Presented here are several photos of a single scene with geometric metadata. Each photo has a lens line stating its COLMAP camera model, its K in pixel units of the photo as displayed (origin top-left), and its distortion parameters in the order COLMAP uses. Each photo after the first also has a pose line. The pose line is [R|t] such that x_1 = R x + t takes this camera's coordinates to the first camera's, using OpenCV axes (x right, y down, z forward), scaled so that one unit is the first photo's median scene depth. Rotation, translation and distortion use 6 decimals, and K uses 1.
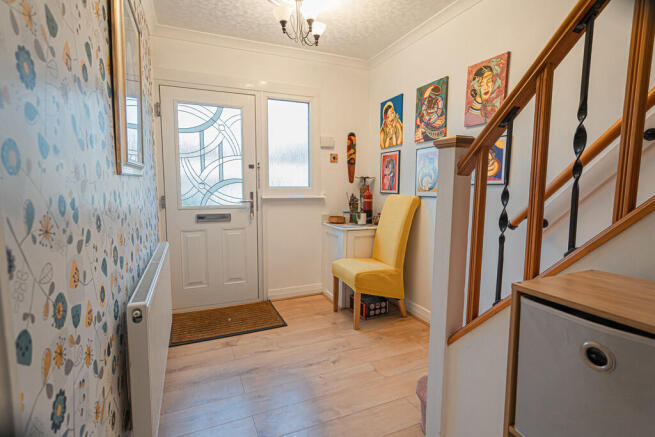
lens RADIAL K [[322.3, 0, 328.5], [0, 322.3, 218.9], [0, 0, 1]] dist [0.004716, 0.000427]
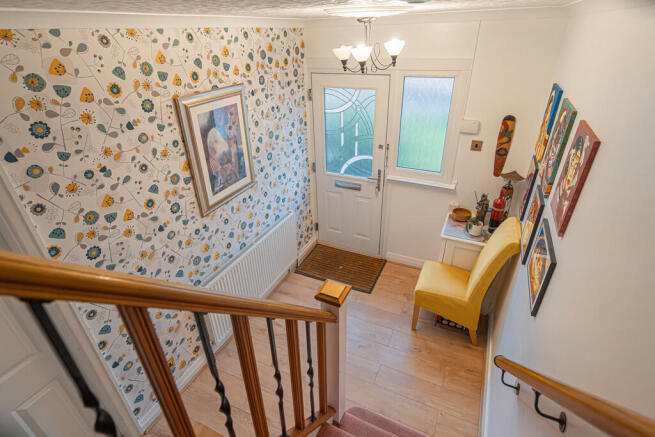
lens RADIAL K [[336.3, 0, 326.8], [0, 336.3, 218.1], [0, 0, 1]] dist [-0.000610, 0.000042]
pose [[0.654103, 0.355360, -0.667734, 0.434786], [-0.054082, 0.902485, 0.427313, -0.393151], [0.754470, -0.243394, 0.609536, 0.144027]]
